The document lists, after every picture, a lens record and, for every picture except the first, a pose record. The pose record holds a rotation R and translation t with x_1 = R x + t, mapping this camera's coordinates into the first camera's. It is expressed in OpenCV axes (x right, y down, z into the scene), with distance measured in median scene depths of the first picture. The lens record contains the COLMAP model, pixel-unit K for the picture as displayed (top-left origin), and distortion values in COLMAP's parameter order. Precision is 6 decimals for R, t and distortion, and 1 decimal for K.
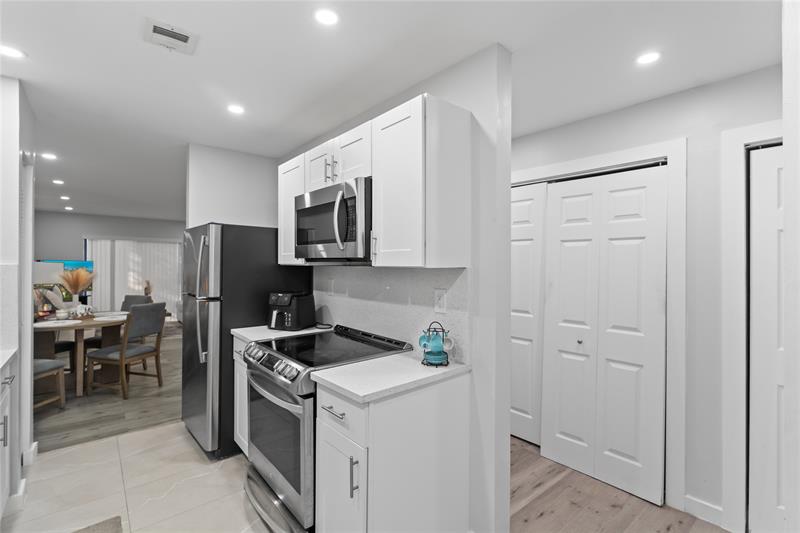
lens RADIAL K [[372.3, 0, 400.4], [0, 372.3, 258.6], [0, 0, 1]] dist [0.001989, 0.001057]
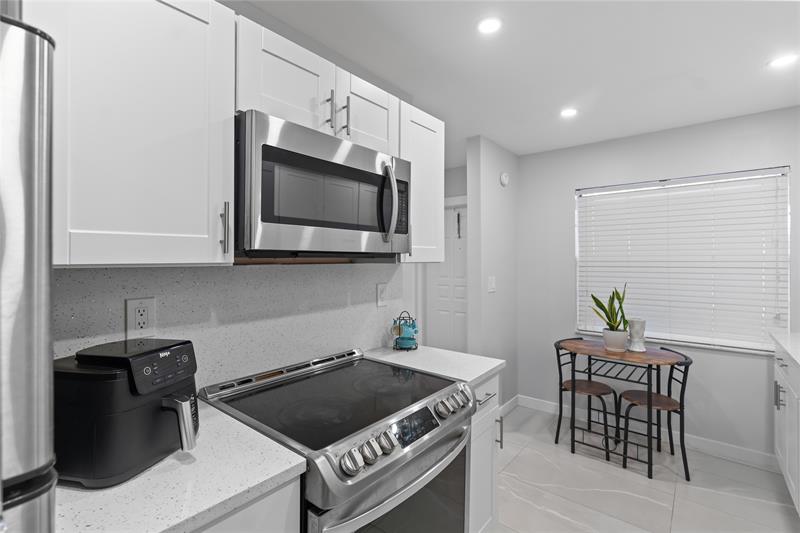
lens RADIAL K [[372.3, 0, 400.4], [0, 372.3, 258.6], [0, 0, 1]] dist [0.001989, 0.001057]
pose [[-0.199939, 0.001078, 0.979808, -0.932271], [-0.001109, 0.999999, -0.001327, 0.013040], [-0.979808, -0.001352, -0.199937, 1.146785]]
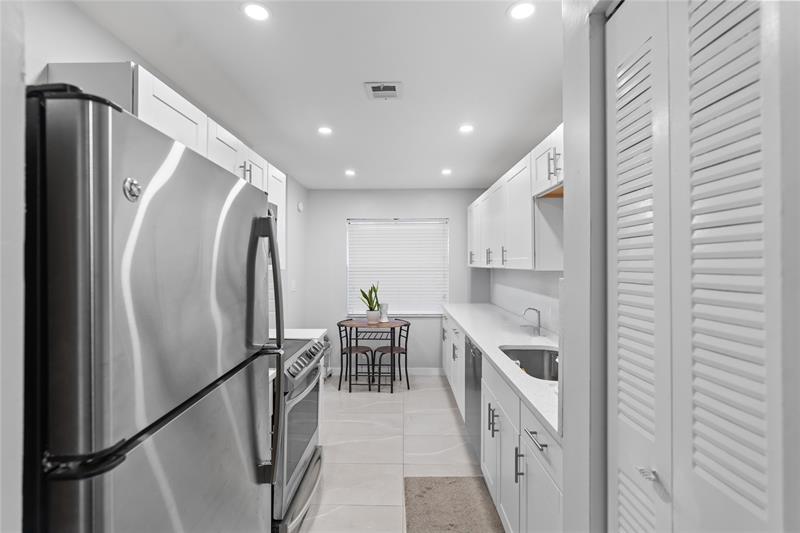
lens RADIAL K [[372.3, 0, 400.4], [0, 372.3, 258.6], [0, 0, 1]] dist [0.001989, 0.001057]
pose [[-0.764203, 0.012173, 0.644861, -1.310196], [-0.001735, 0.999779, -0.020928, 0.011037], [-0.644974, -0.017112, -0.764013, 1.702181]]
